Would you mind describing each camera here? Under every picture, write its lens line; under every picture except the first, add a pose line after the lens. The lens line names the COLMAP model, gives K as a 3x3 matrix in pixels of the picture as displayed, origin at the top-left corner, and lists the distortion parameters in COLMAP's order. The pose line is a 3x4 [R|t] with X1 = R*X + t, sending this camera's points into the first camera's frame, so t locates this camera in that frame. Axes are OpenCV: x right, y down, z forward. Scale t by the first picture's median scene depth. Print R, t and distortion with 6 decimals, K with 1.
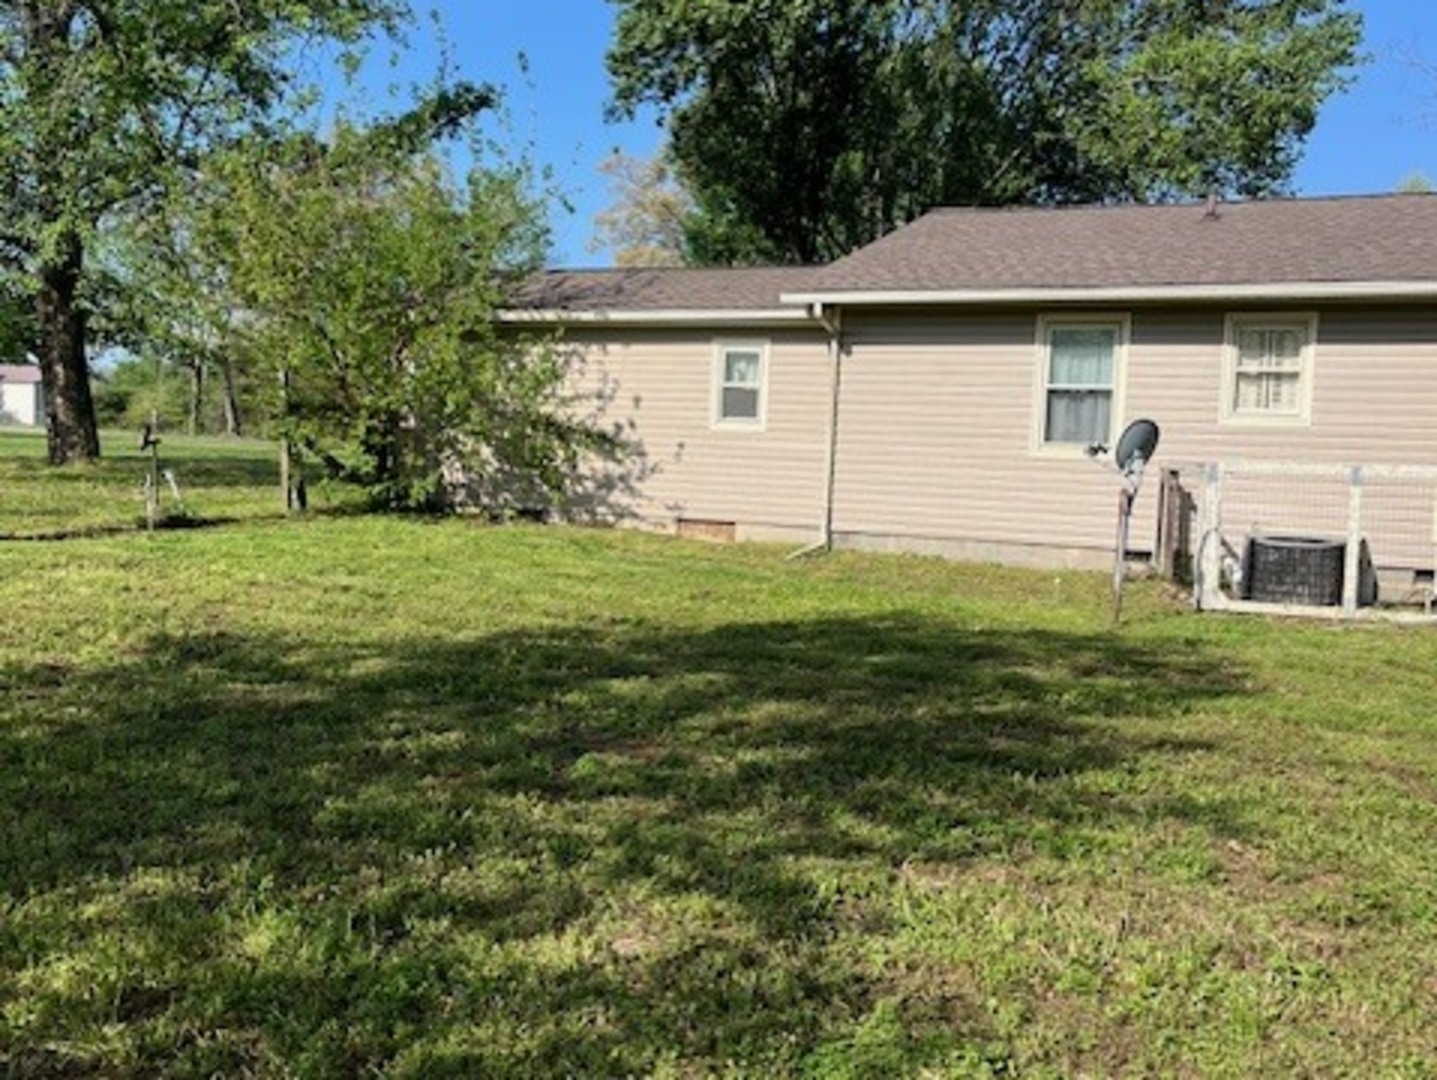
lens RADIAL K [[1387.6, 0, 717.7], [0, 1387.6, 561.4], [0, 0, 1]] dist [-0.003337, -0.000851]
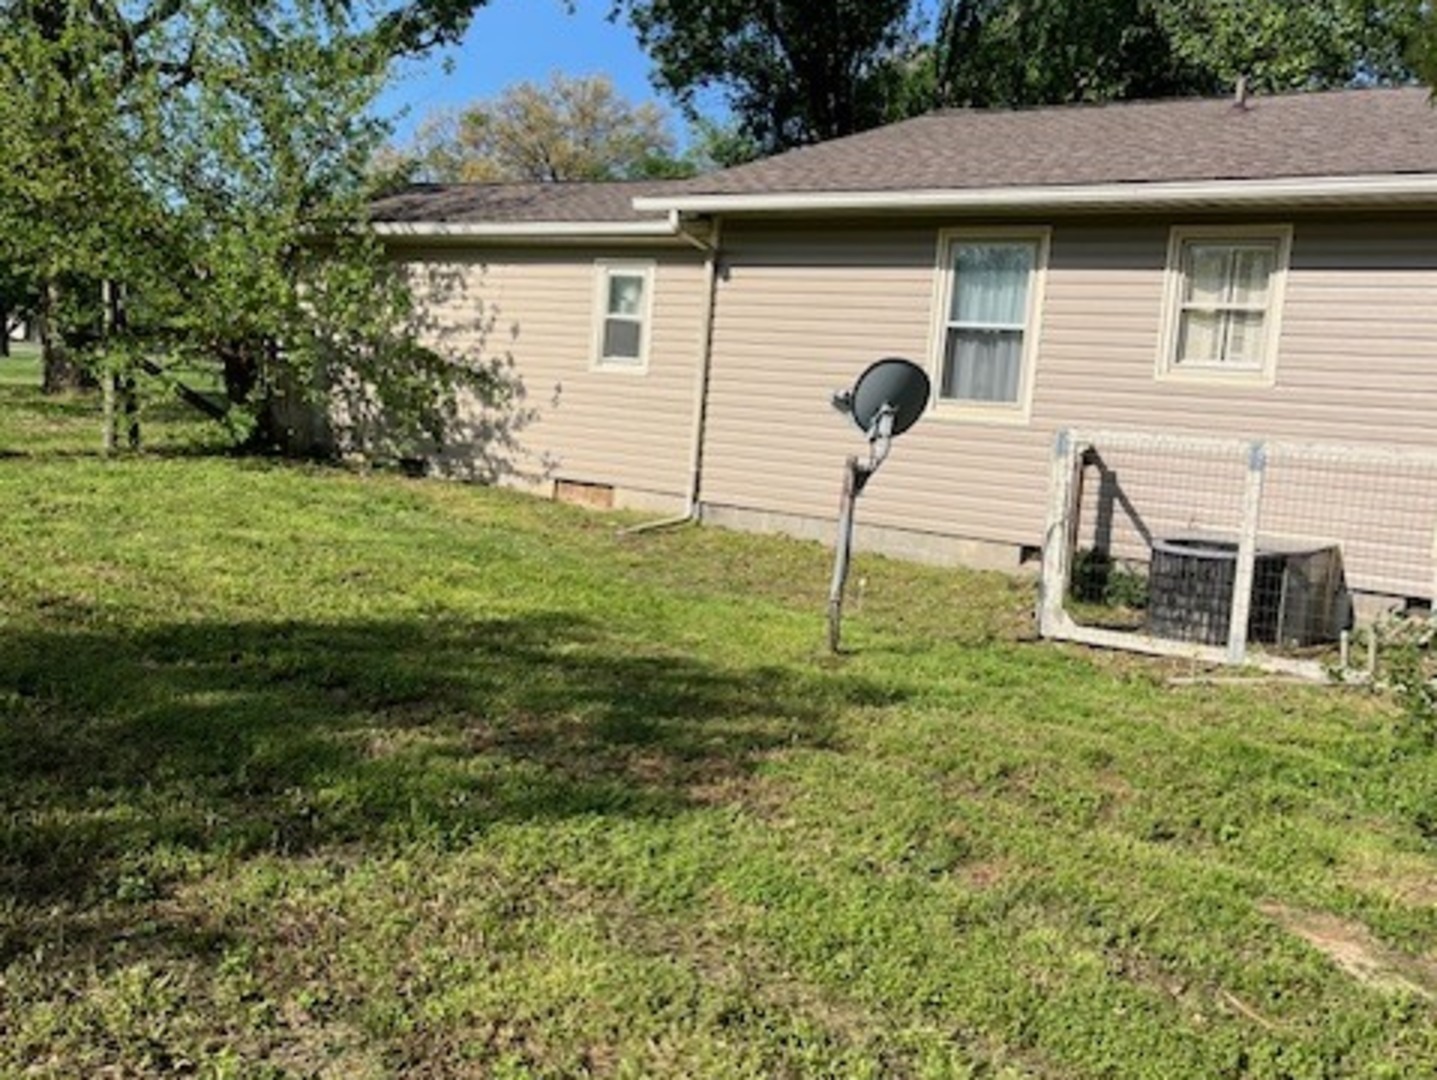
lens RADIAL K [[1430.9, 0, 718.5], [0, 1430.9, 540.0], [0, 0, 1]] dist [0.015083, -0.003546]
pose [[0.985153, 0.053322, -0.163187, 0.262424], [-0.051576, 0.998558, 0.014922, -0.014433], [0.163747, -0.006284, 0.986482, 0.219749]]
